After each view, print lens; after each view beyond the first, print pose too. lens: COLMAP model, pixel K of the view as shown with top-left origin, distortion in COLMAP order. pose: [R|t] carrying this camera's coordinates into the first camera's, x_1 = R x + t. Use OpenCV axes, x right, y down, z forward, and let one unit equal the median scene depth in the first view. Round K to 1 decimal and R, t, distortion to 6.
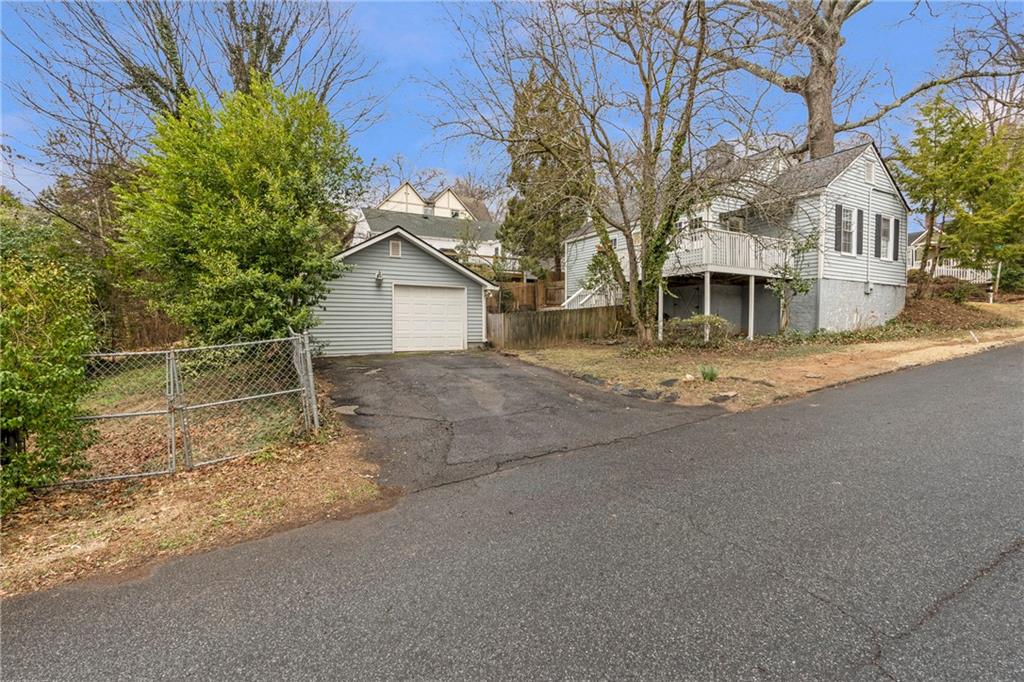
lens RADIAL K [[465.9, 0, 512.6], [0, 465.9, 338.4], [0, 0, 1]] dist [0.004385, 0.000971]
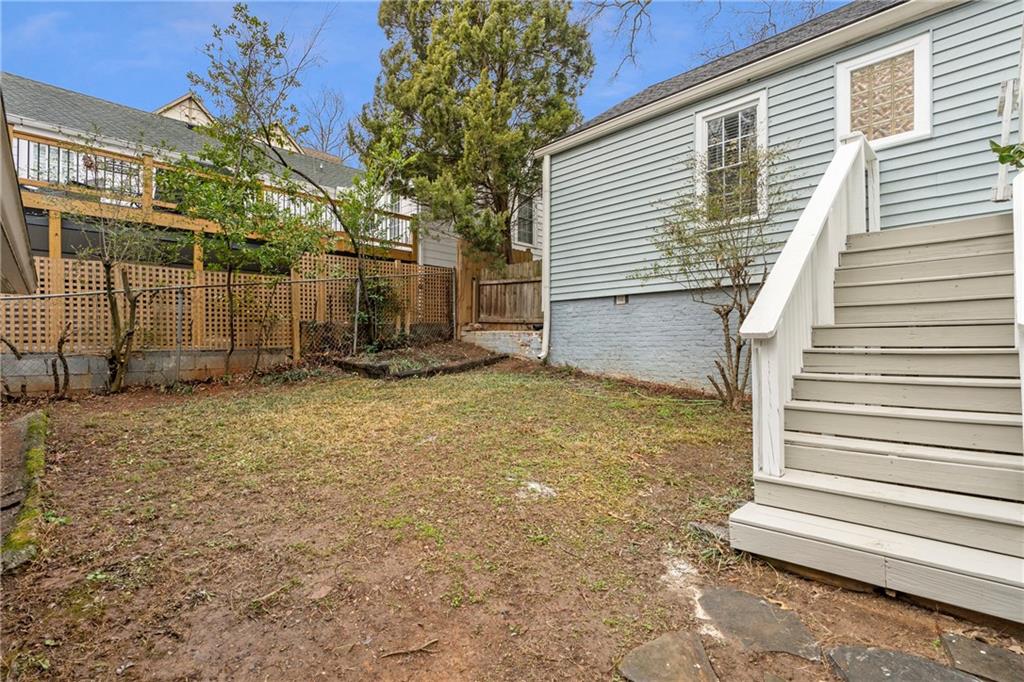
lens RADIAL K [[465.9, 0, 511.9], [0, 465.9, 339.7], [0, 0, 1]] dist [0.004385, 0.000971]
pose [[0.968159, 0.002564, 0.250323, -0.001689], [0.007212, 0.999247, -0.038126, -0.042929], [-0.250232, 0.038717, 0.967412, 0.604240]]
